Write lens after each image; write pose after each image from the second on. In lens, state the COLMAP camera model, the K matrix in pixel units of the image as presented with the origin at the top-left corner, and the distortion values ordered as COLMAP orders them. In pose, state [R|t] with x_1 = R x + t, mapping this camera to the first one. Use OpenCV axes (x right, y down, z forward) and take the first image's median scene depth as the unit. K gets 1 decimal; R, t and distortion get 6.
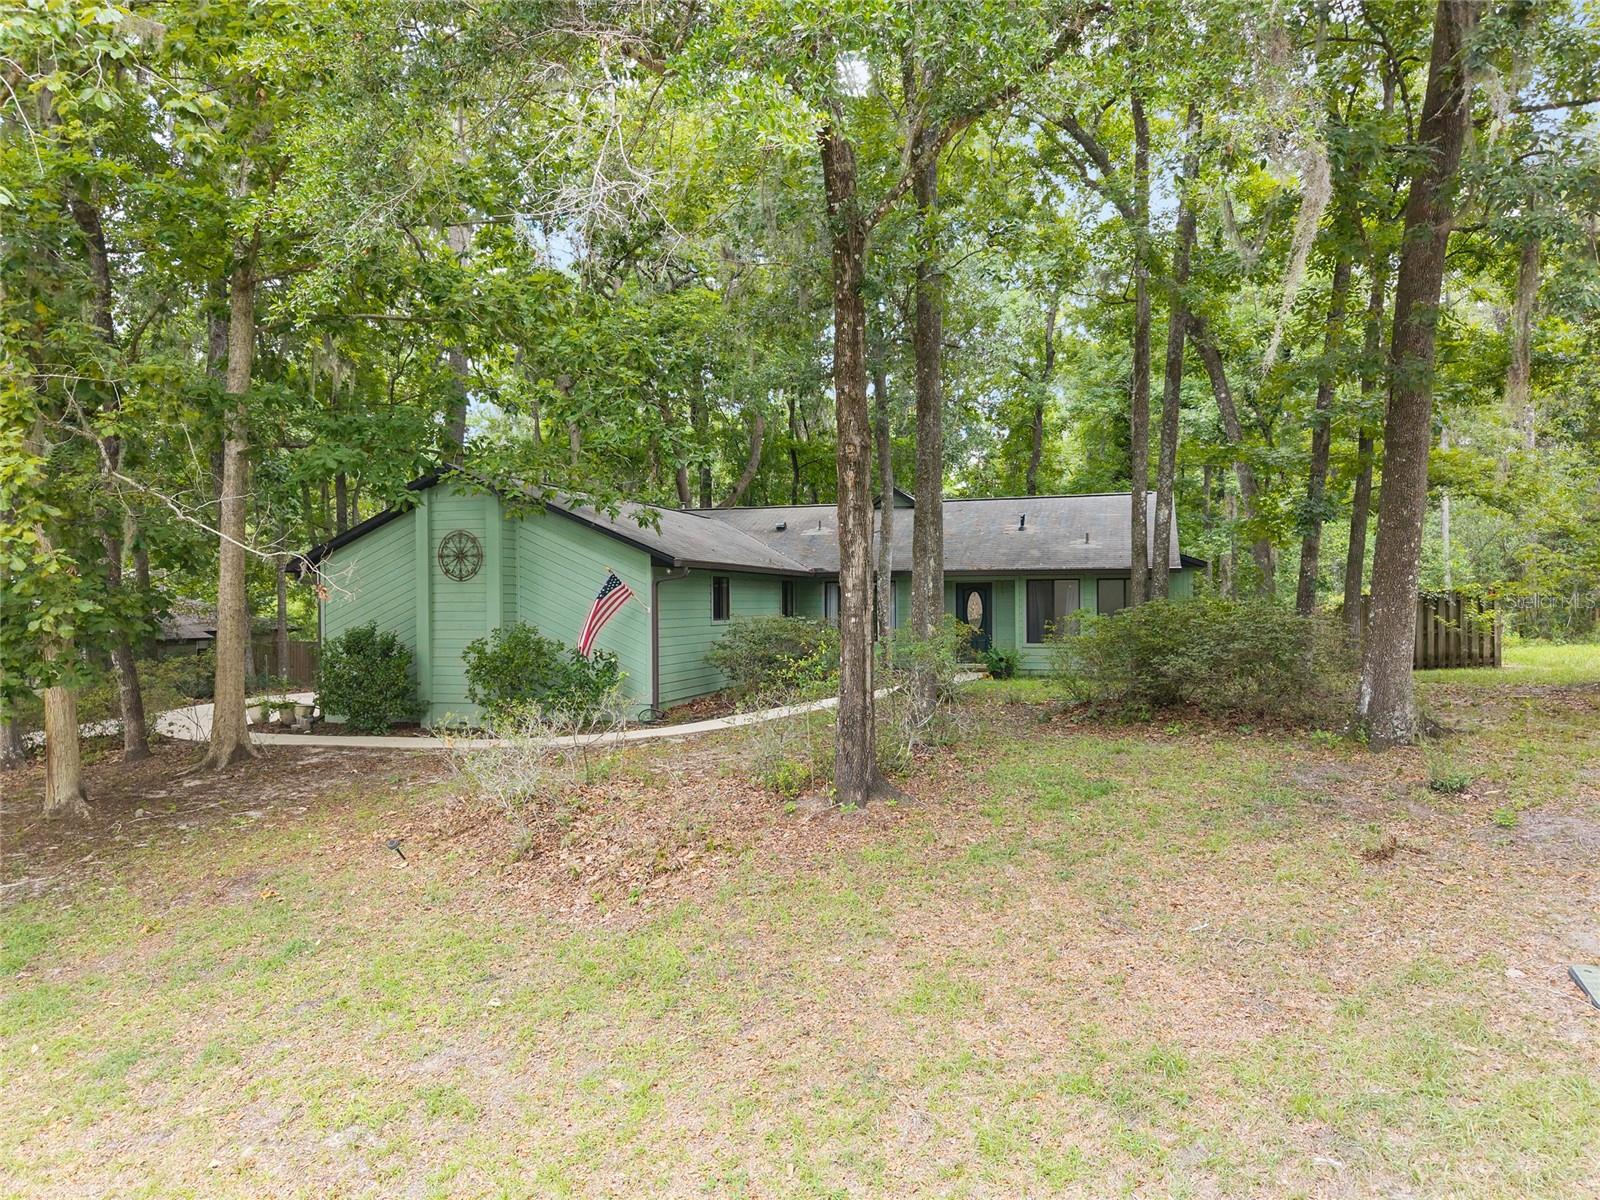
lens RADIAL K [[1074.5, 0, 798.8], [0, 1074.5, 598.5], [0, 0, 1]] dist [0.052963, -0.049746]
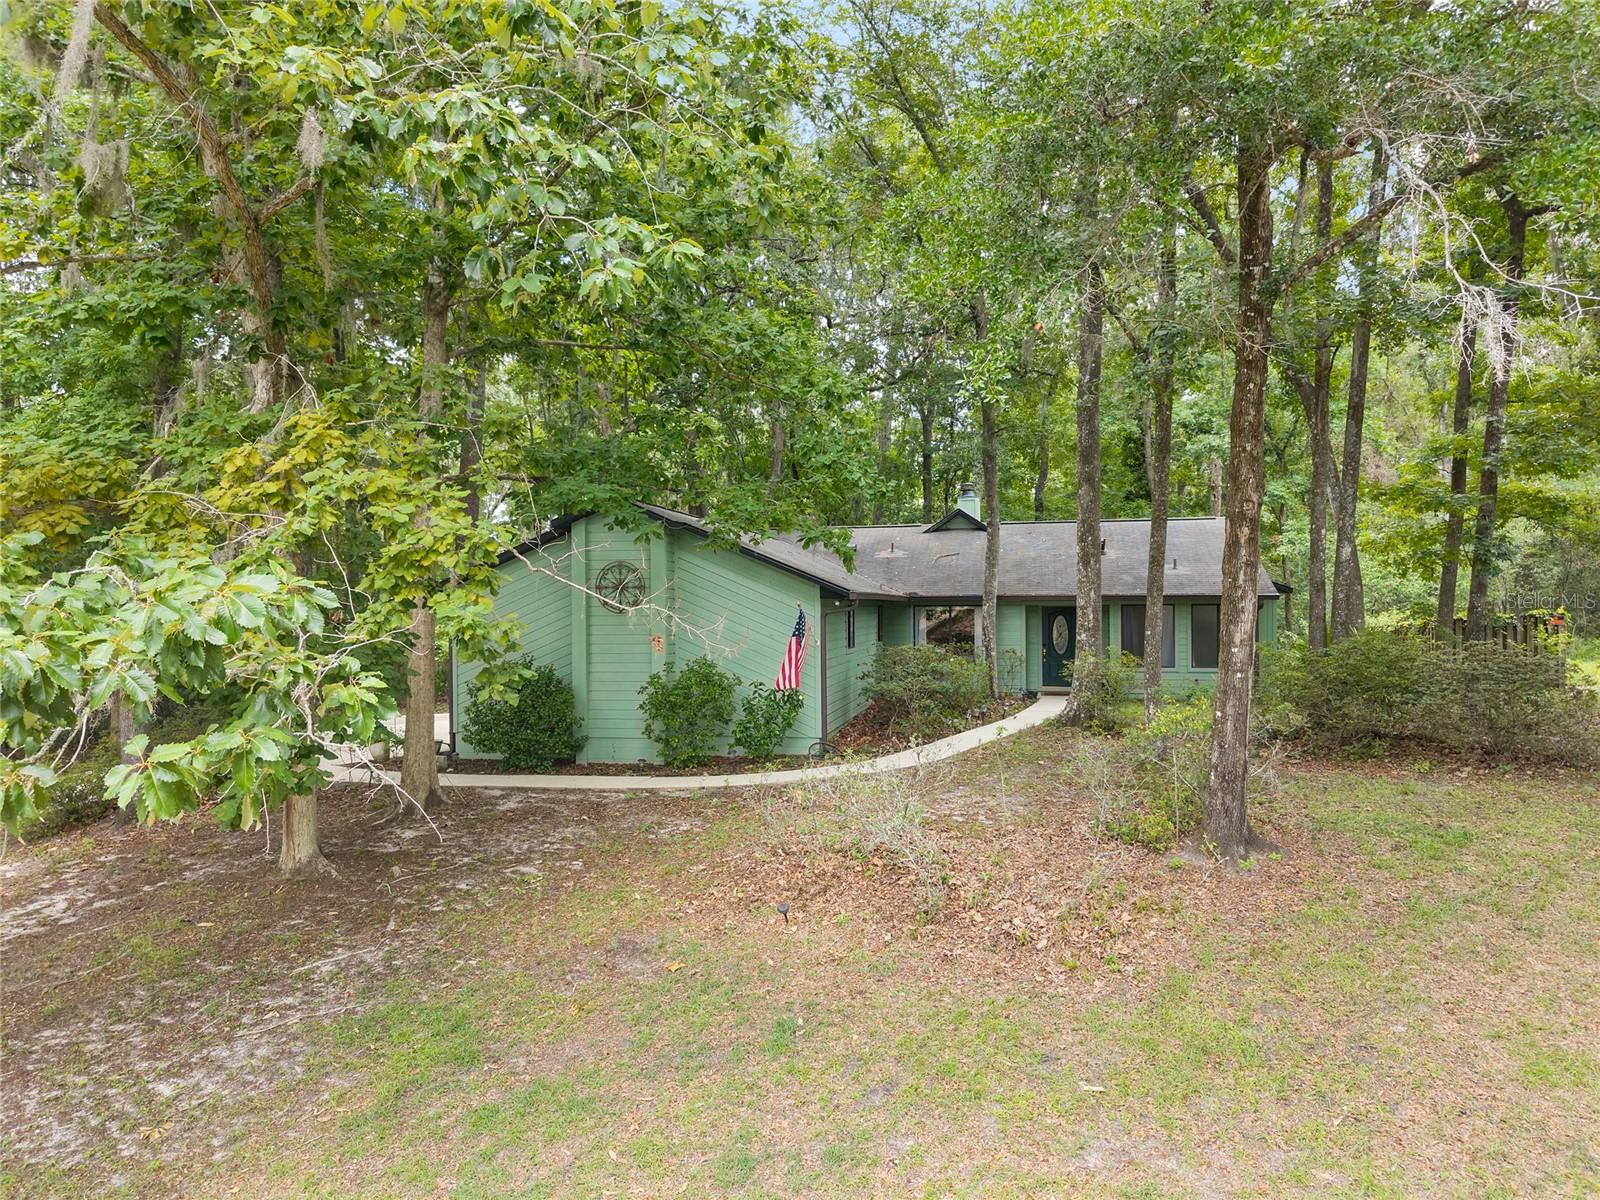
lens RADIAL K [[1074.5, 0, 798.8], [0, 1074.5, 598.5], [0, 0, 1]] dist [0.052963, -0.049746]
pose [[0.994637, -0.000212, 0.103427, -0.260829], [0.000499, 0.999996, -0.002742, -0.027350], [-0.103426, 0.002779, 0.994633, 0.018622]]
